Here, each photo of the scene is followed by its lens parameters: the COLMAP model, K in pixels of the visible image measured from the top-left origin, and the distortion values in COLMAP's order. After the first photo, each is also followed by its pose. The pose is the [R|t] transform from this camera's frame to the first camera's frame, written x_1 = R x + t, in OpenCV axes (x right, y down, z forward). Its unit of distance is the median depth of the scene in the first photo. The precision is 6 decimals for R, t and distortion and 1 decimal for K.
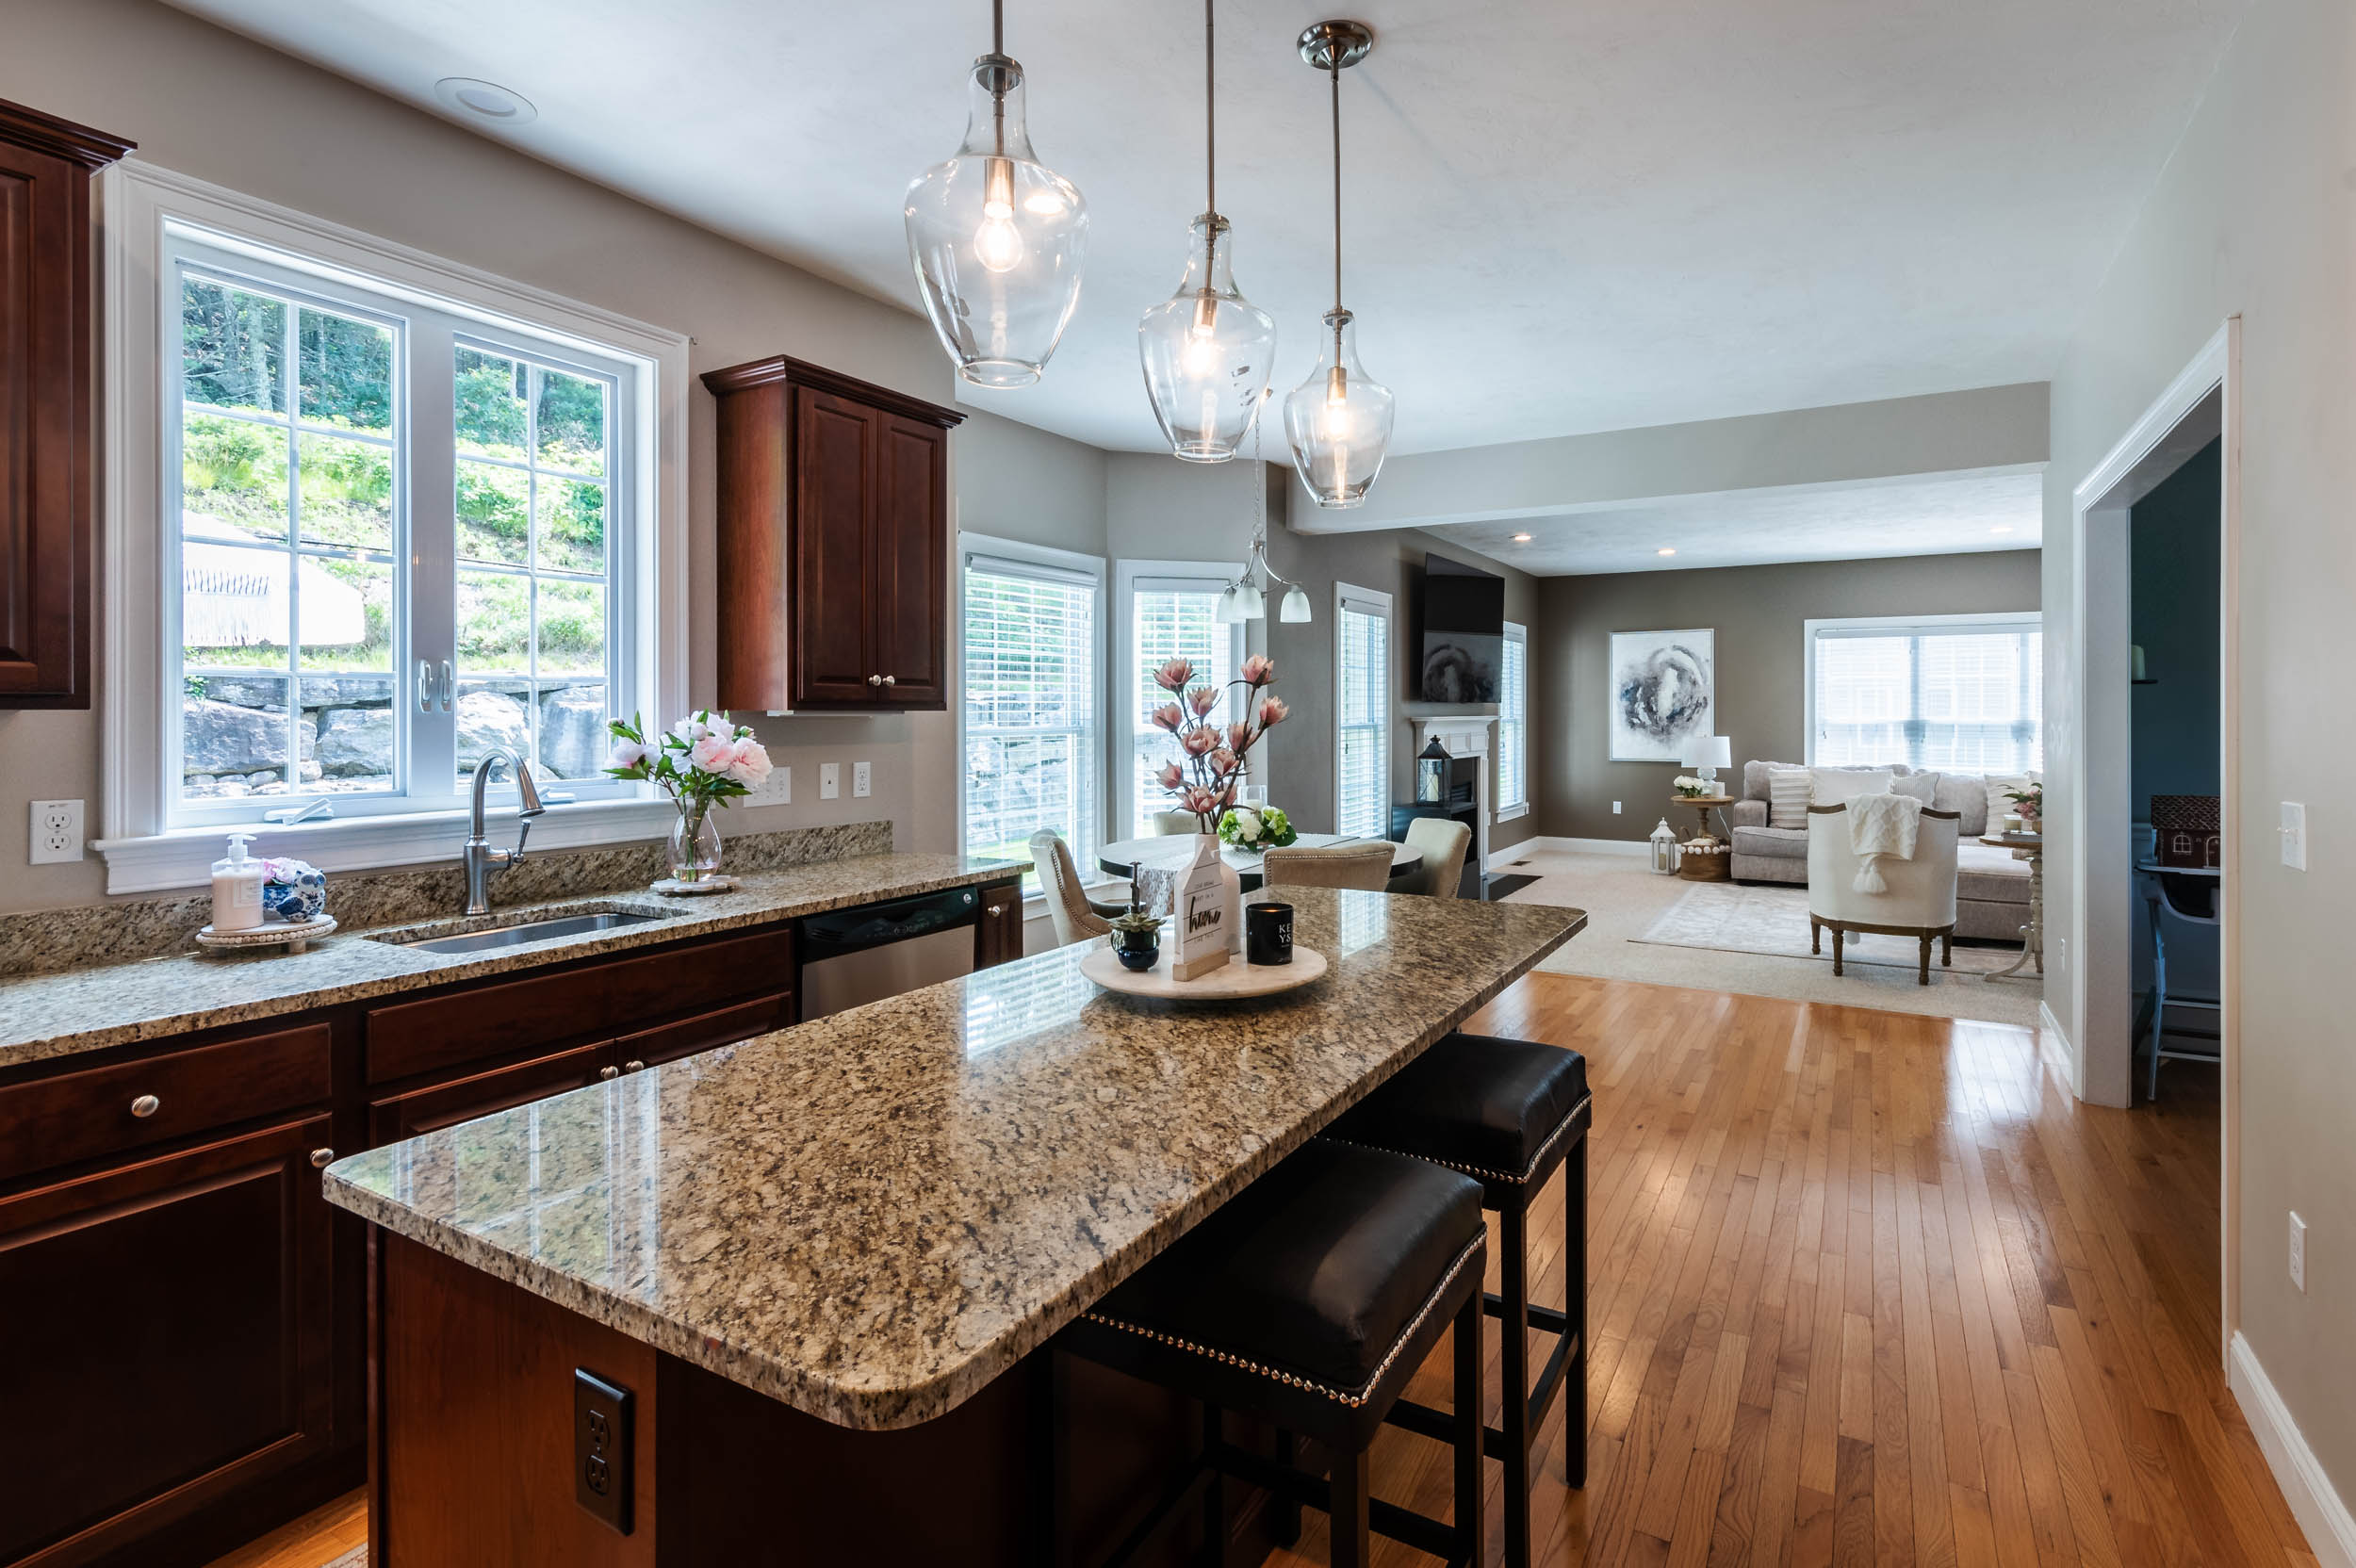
lens RADIAL K [[1147.6, 0, 1186.6], [0, 1147.6, 713.5], [0, 0, 1]] dist [0.016641, 0.000083]
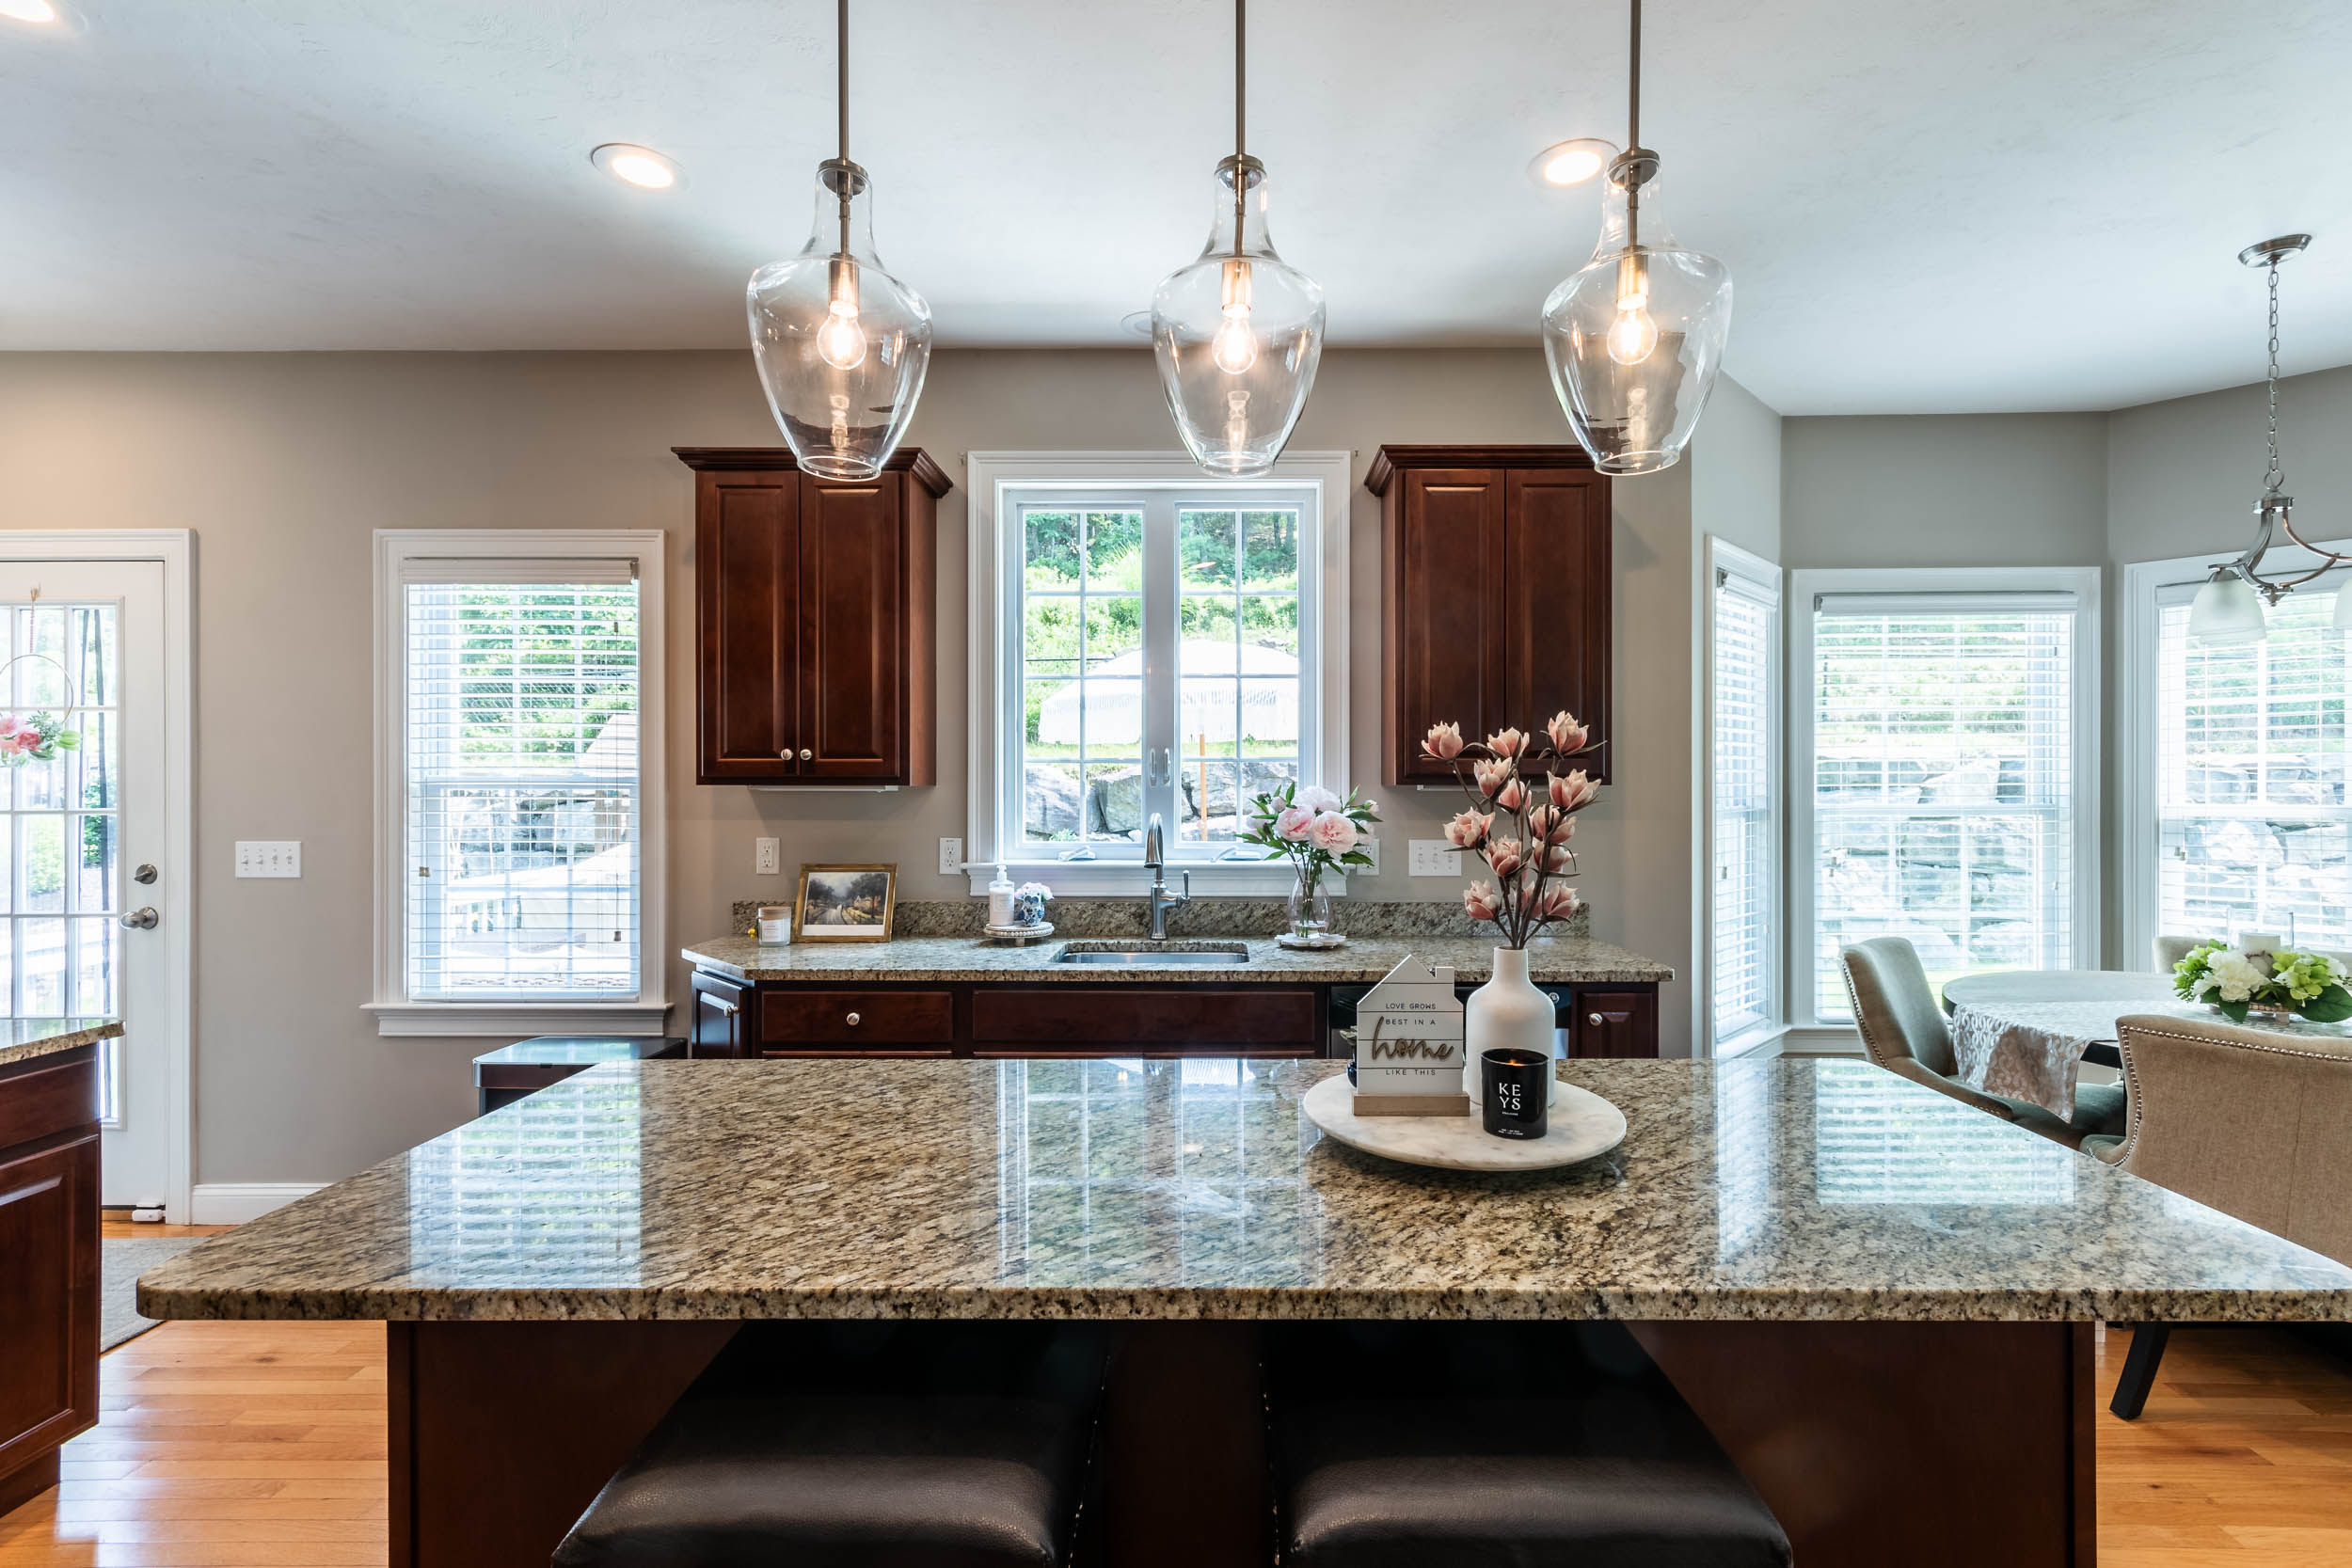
lens RADIAL K [[1037.6, 0, 1189.3], [0, 1037.6, 784.0], [0, 0, 1]] dist [-0.000638, 0.000442]
pose [[0.502915, -0.000877, -0.864335, 0.451382], [0.000144, 1.000000, -0.000930, -0.003429], [0.864336, 0.000343, 0.502915, 0.450959]]
